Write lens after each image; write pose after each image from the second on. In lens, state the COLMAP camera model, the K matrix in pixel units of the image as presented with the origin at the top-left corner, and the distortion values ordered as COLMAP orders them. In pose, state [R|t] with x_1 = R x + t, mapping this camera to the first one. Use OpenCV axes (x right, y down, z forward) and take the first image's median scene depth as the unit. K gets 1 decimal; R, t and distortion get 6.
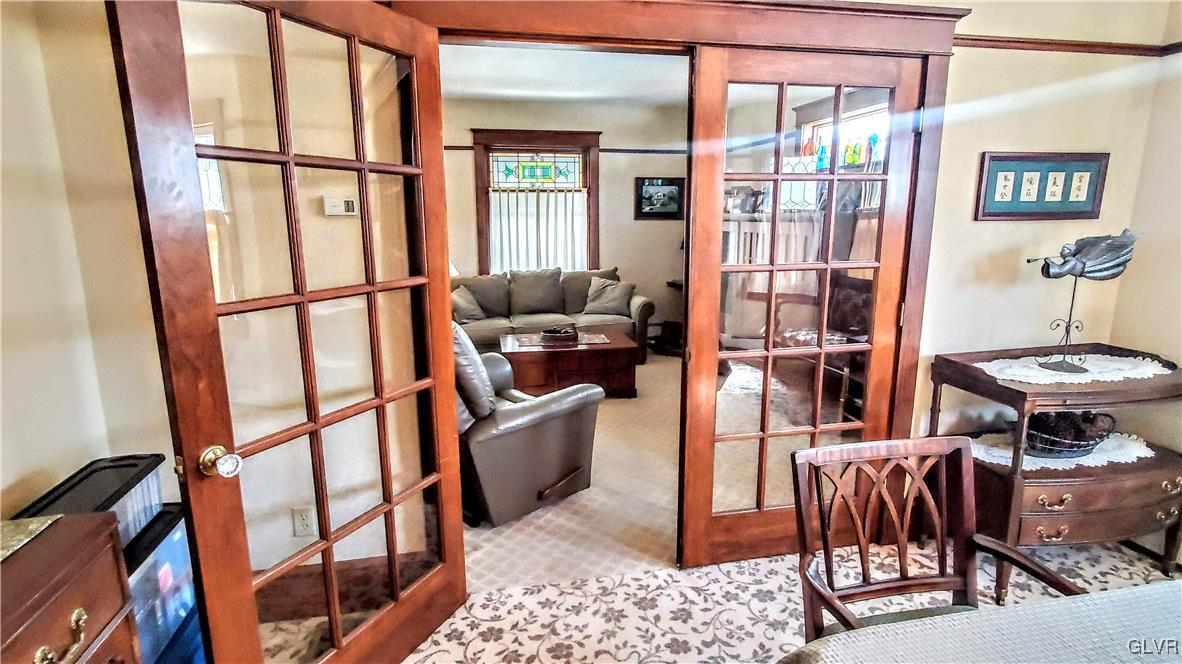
lens RADIAL K [[581.9, 0, 582.2], [0, 581.9, 329.3], [0, 0, 1]] dist [-0.004538, 0.006796]
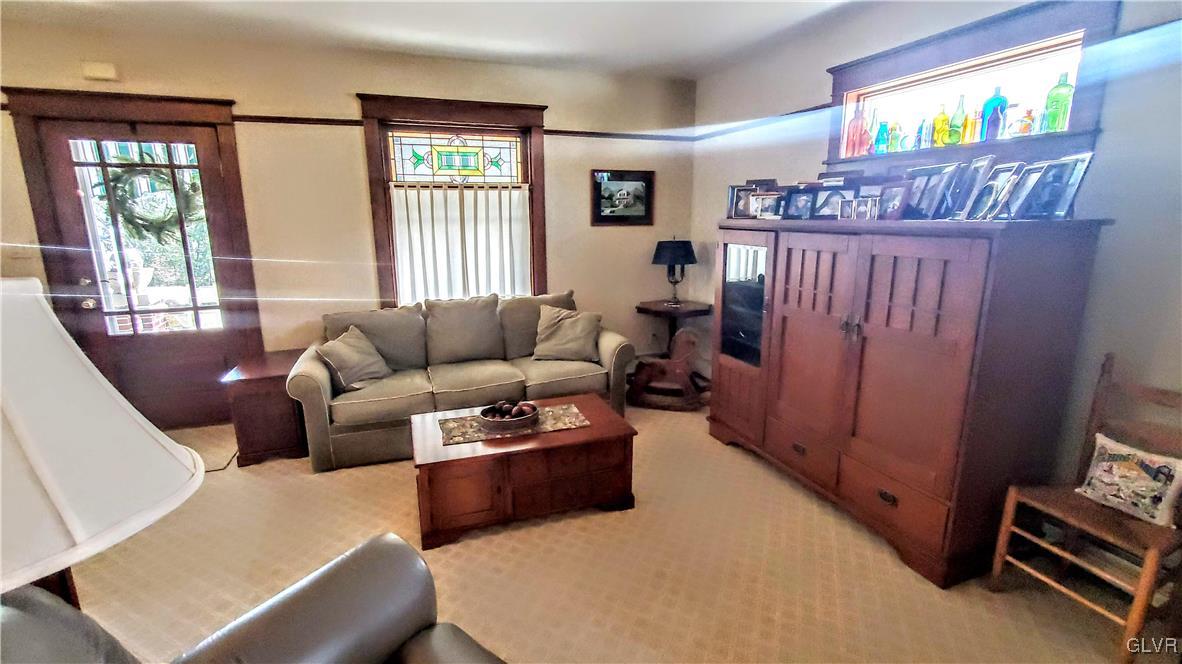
lens RADIAL K [[529.3, 0, 574.0], [0, 529.3, 333.5], [0, 0, 1]] dist [0.001621, 0.000400]
pose [[0.989122, -0.034971, 0.142880, -0.039643], [0.031081, 0.999085, 0.029366, -0.075755], [-0.143776, -0.024605, 0.989304, 0.345689]]
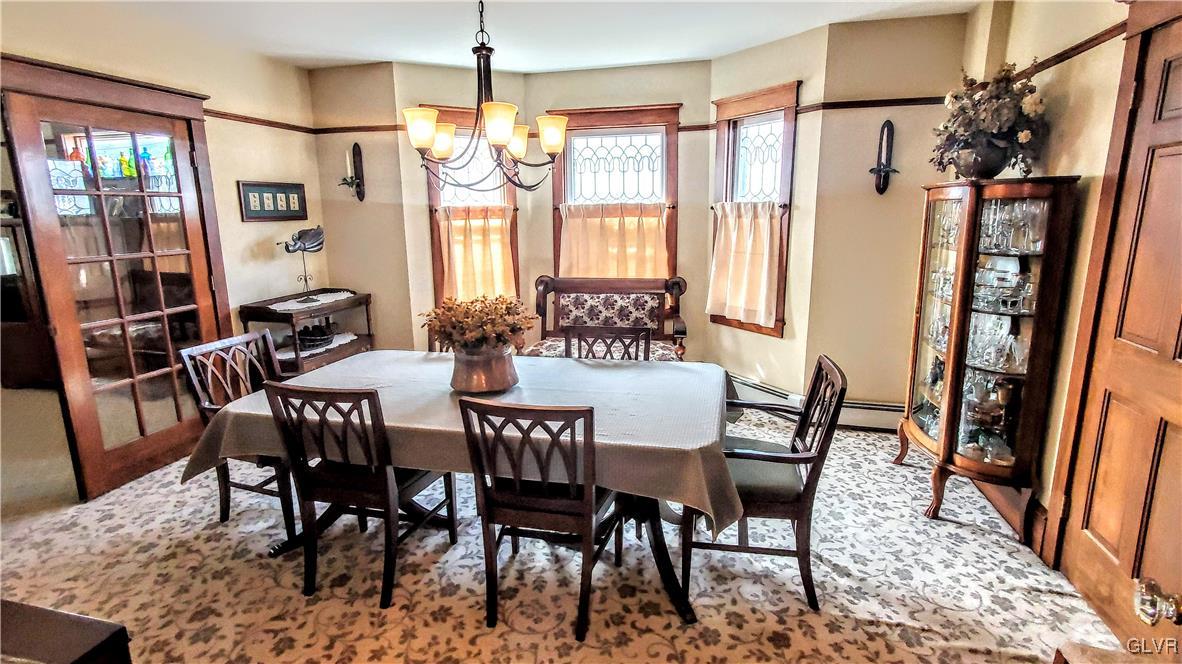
lens RADIAL K [[581.9, 0, 582.2], [0, 581.9, 329.3], [0, 0, 1]] dist [-0.004538, 0.006796]
pose [[0.442200, -0.178574, 0.878960, -0.168108], [0.182857, 0.977347, 0.106568, 0.046700], [-0.878079, 0.113600, 0.464836, -0.240659]]
